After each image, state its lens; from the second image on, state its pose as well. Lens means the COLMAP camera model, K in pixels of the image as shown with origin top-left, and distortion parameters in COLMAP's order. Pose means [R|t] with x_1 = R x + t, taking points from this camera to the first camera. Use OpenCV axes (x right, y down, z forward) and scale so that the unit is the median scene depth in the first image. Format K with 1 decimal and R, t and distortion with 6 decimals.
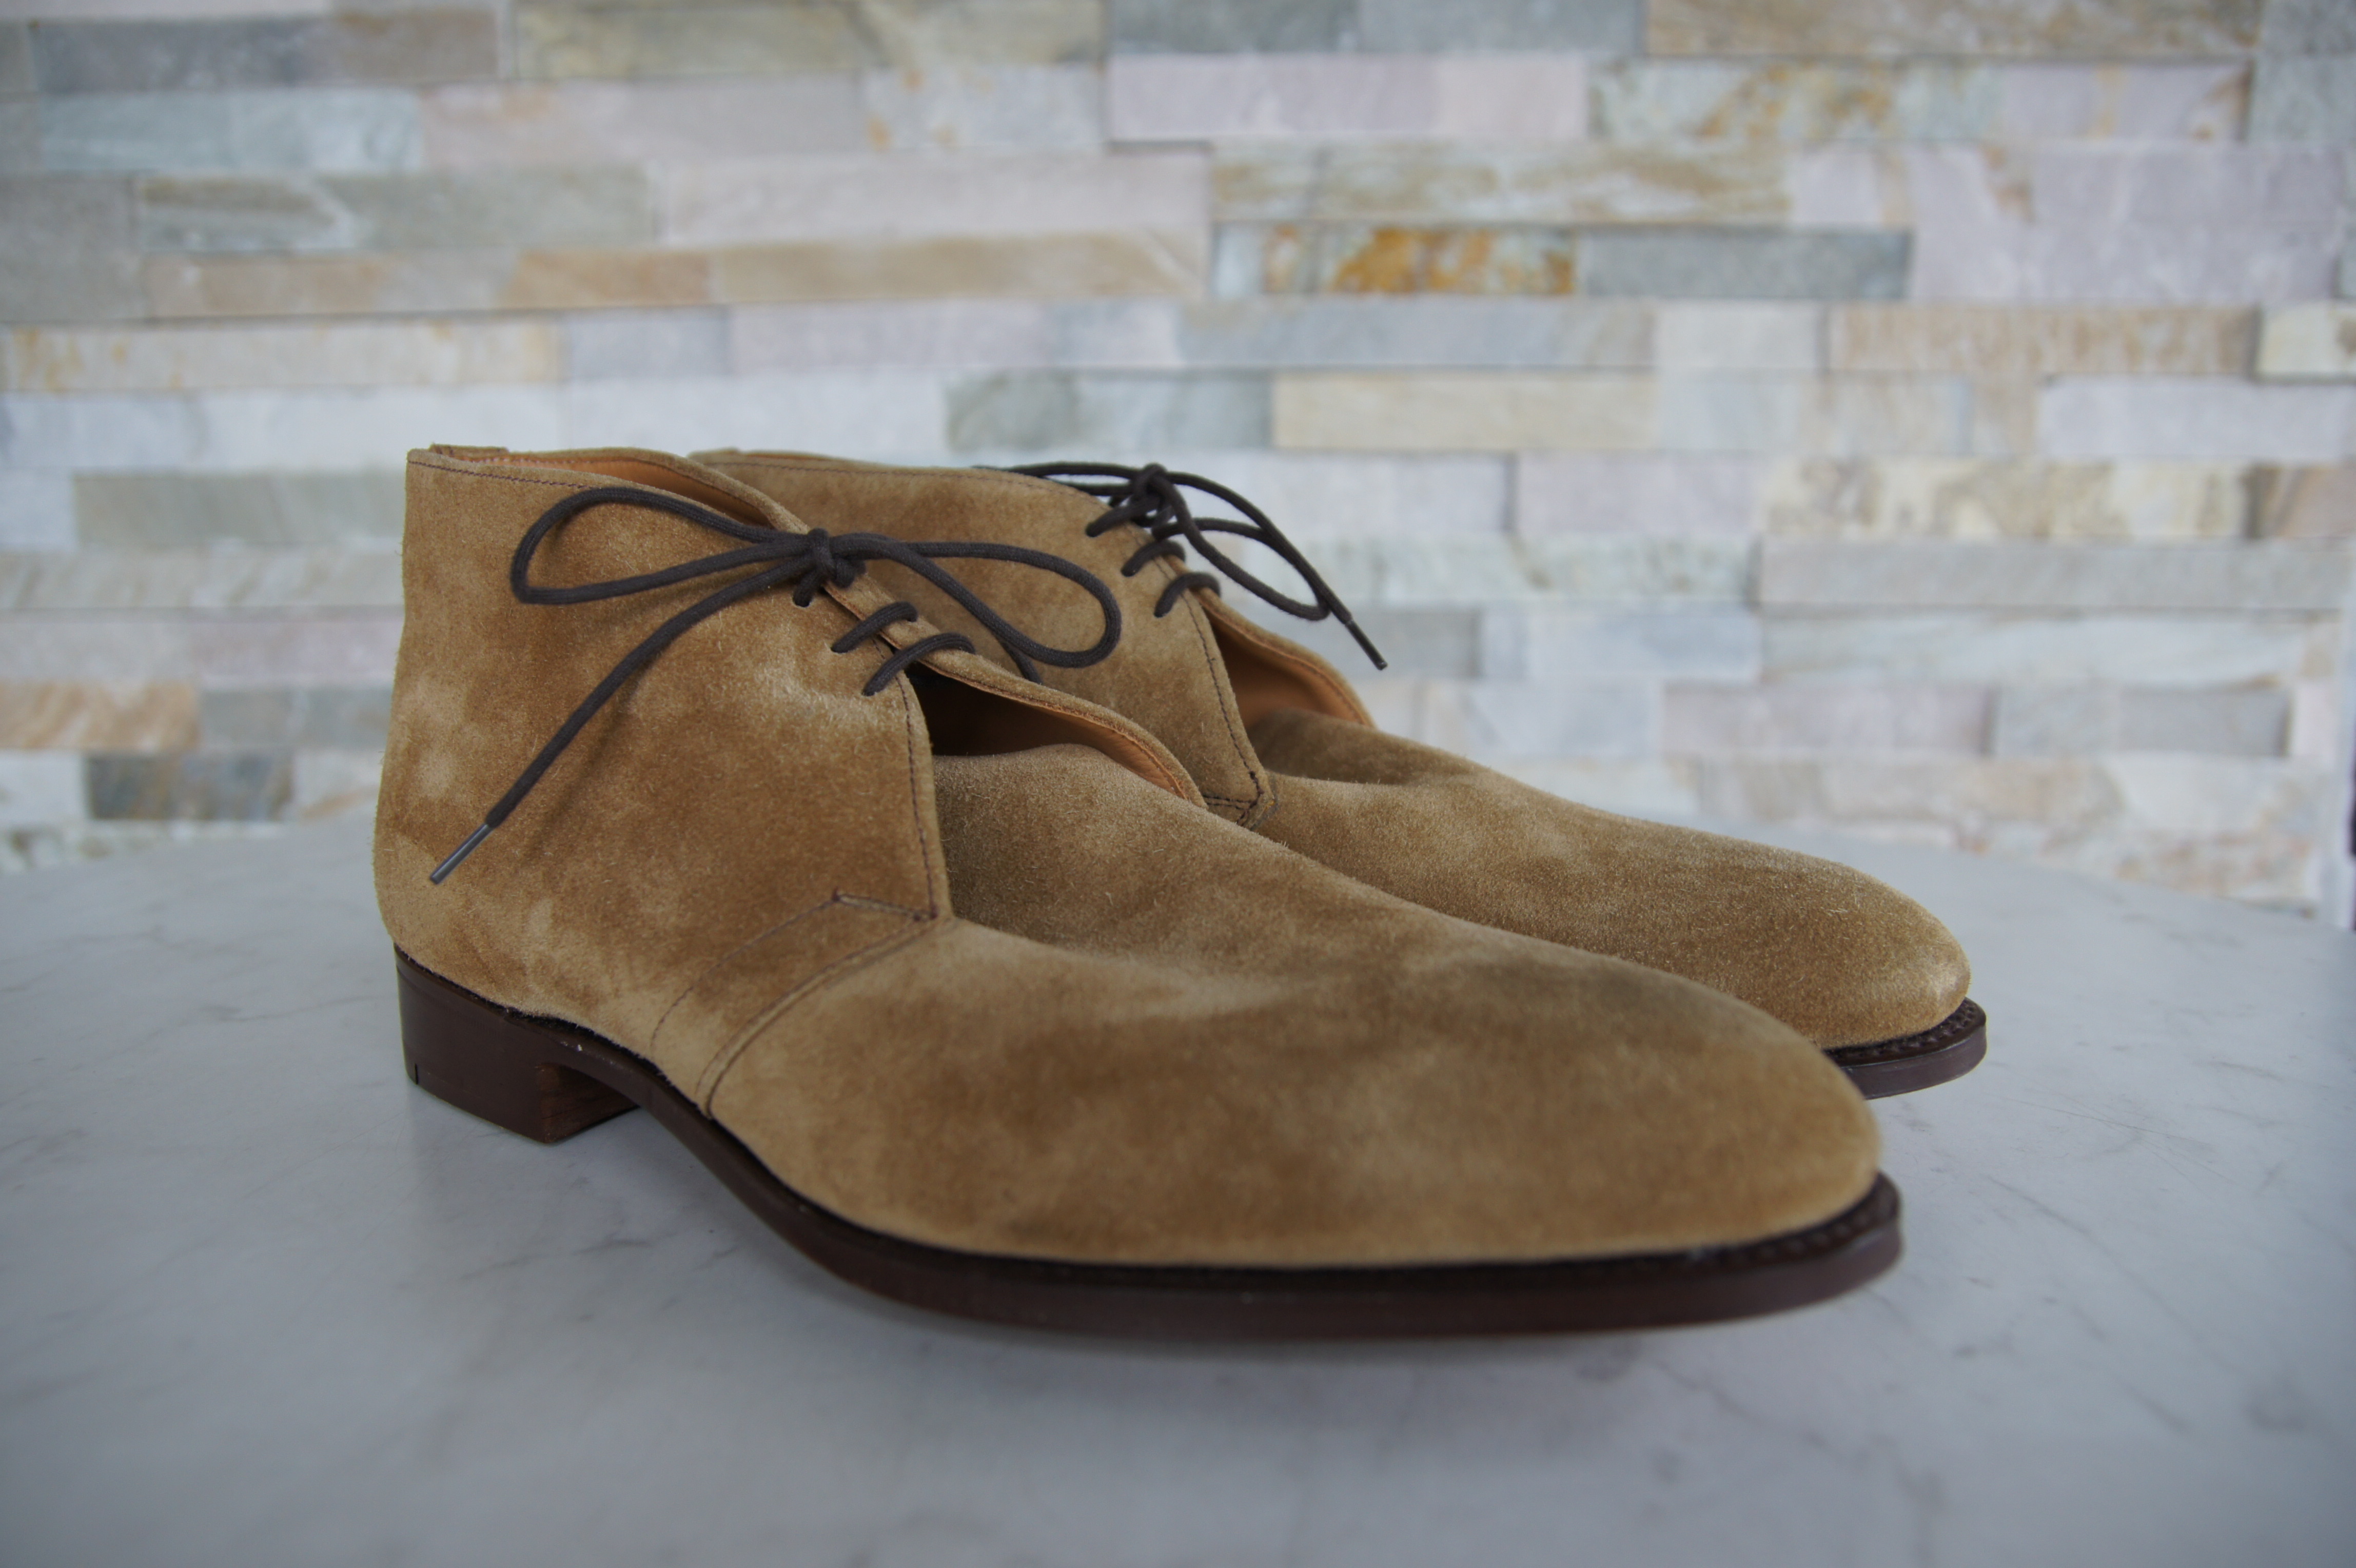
lens RADIAL K [[1654.7, 0, 1170.0], [0, 1654.7, 788.7], [0, 0, 1]] dist [-0.107264, 0.066985]
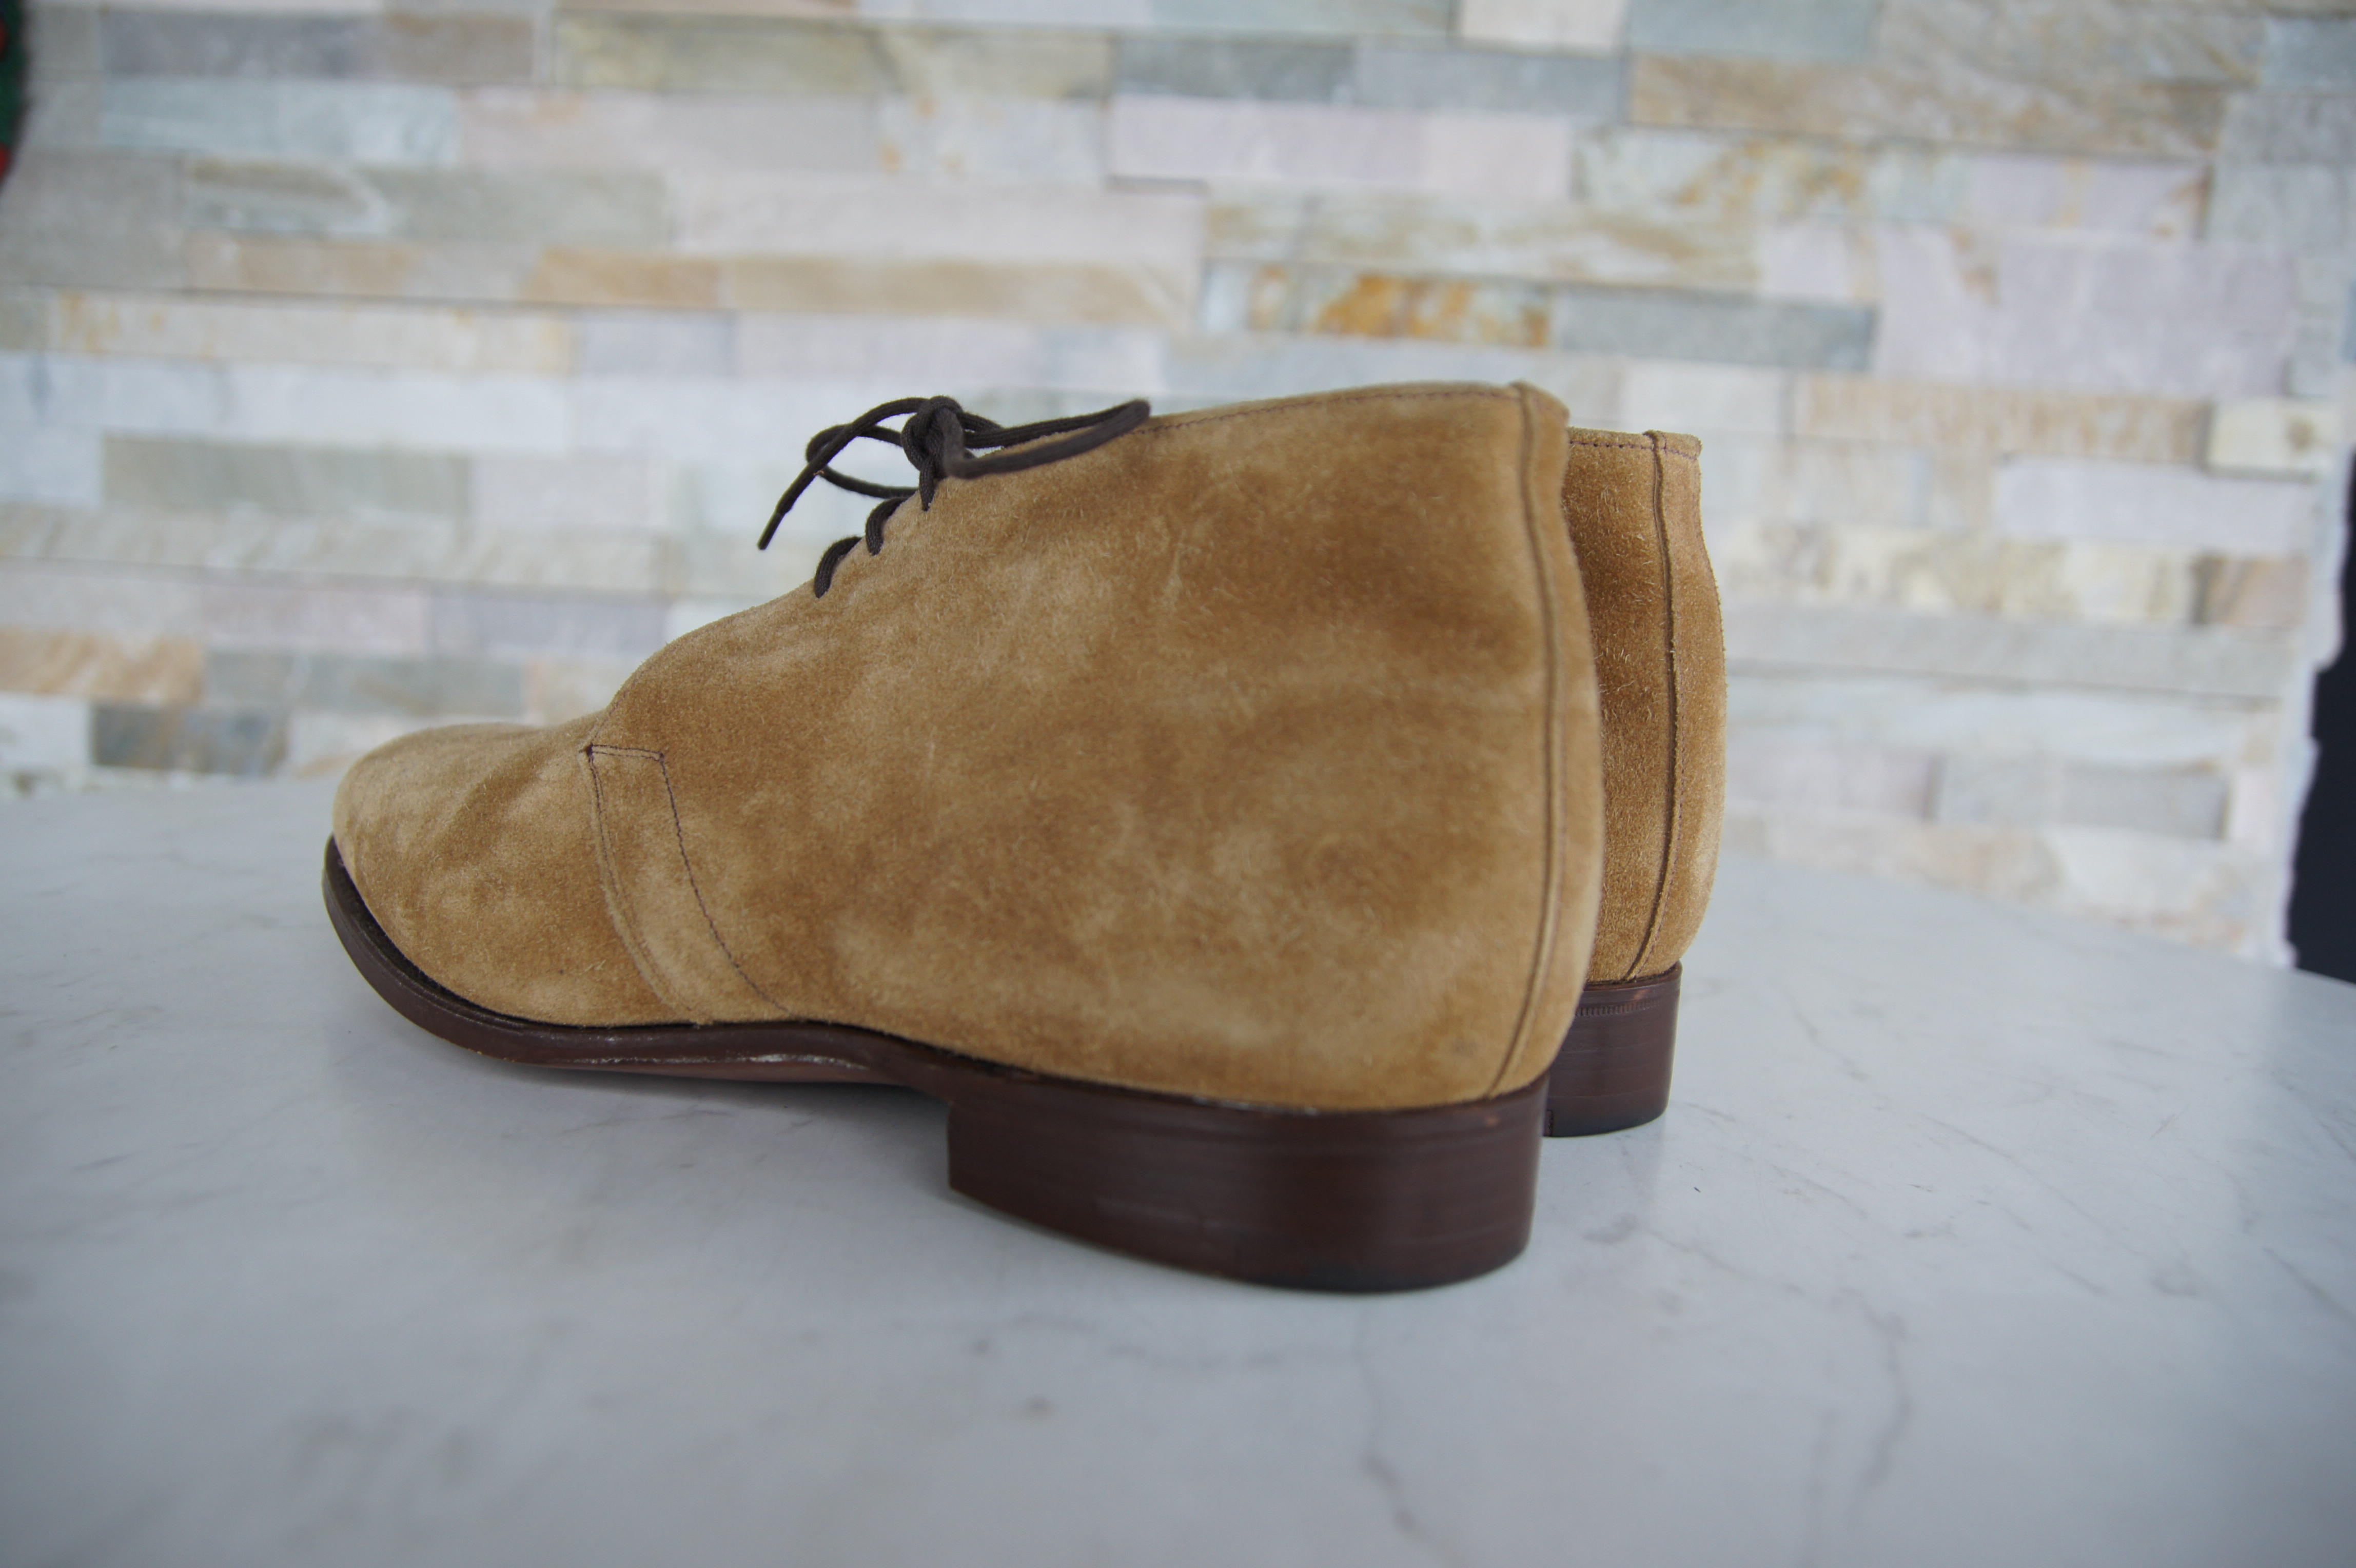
lens RADIAL K [[1654.7, 0, 1170.3], [0, 1654.7, 785.5], [0, 0, 1]] dist [-0.107264, 0.066985]
pose [[0.997810, 0.064743, -0.013522, 0.040417], [-0.065153, 0.997345, -0.032528, 0.022277], [0.011380, 0.033338, 0.999379, -0.029578]]
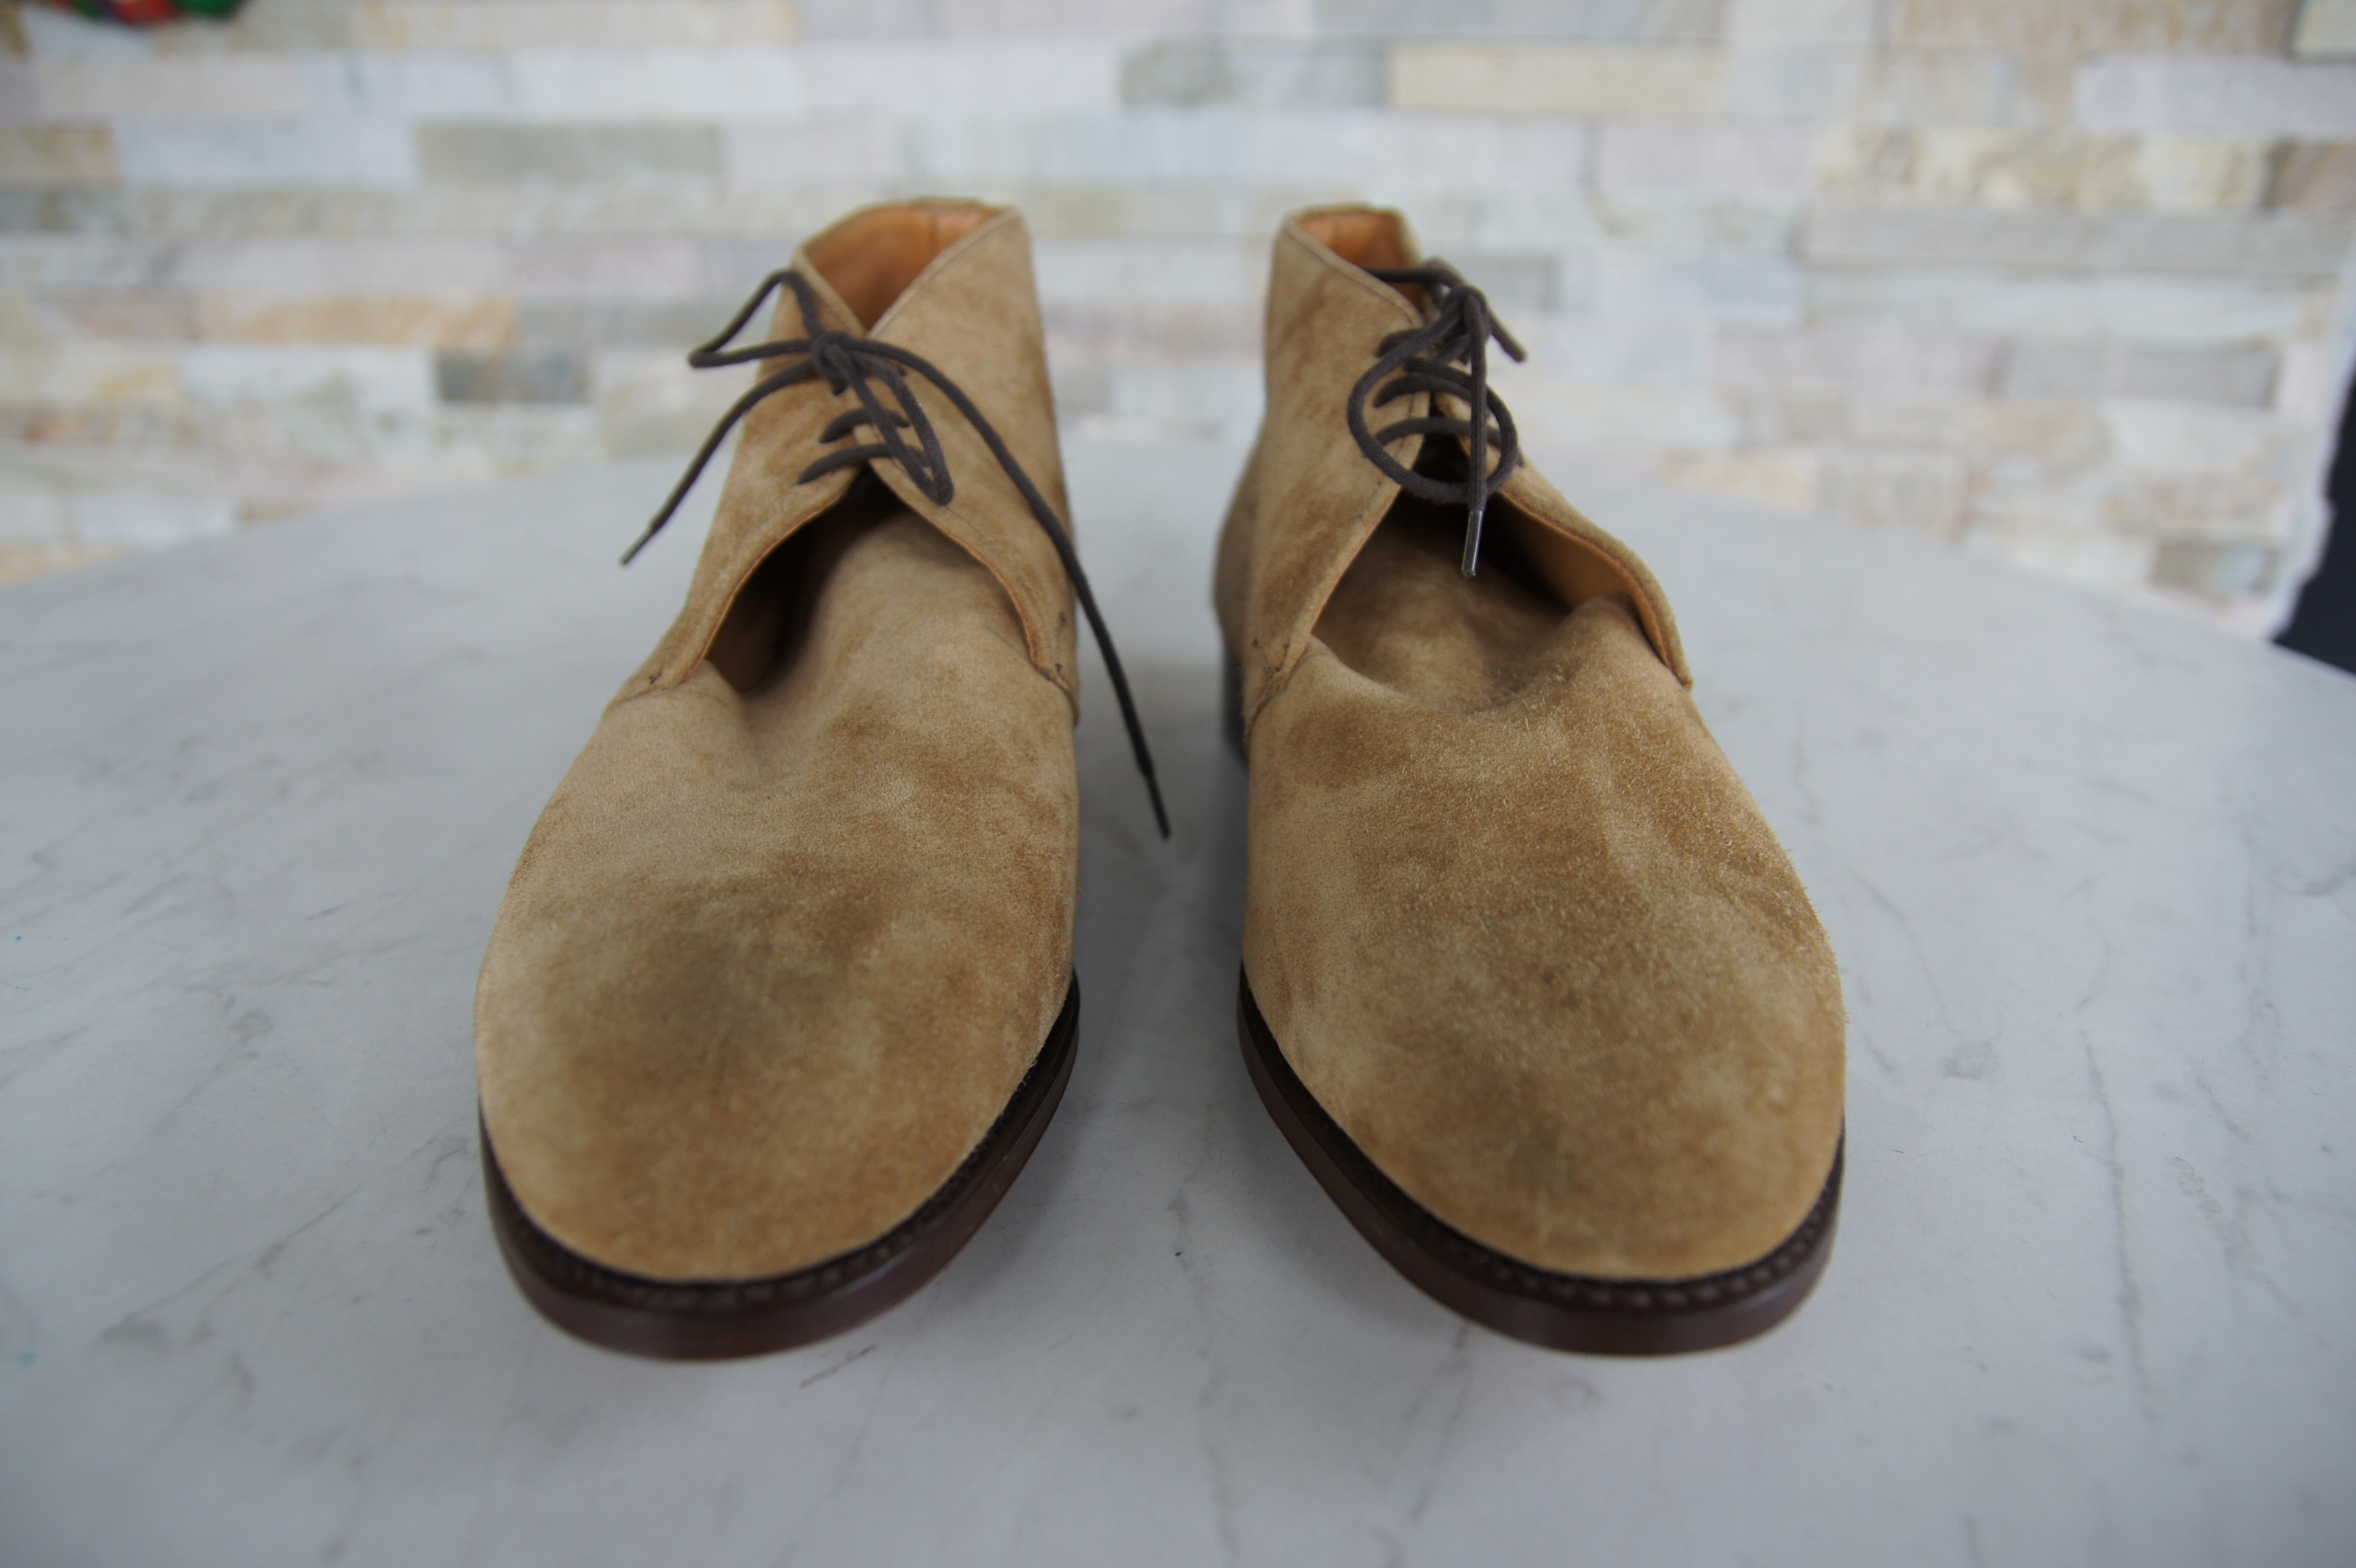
lens RADIAL K [[1654.7, 0, 1166.3], [0, 1654.7, 770.6], [0, 0, 1]] dist [-0.107264, 0.066985]
pose [[0.992152, 0.054233, -0.112664, 0.060846], [-0.027366, 0.973379, 0.227564, -0.006791], [0.122007, -0.222695, 0.967224, -0.254225]]
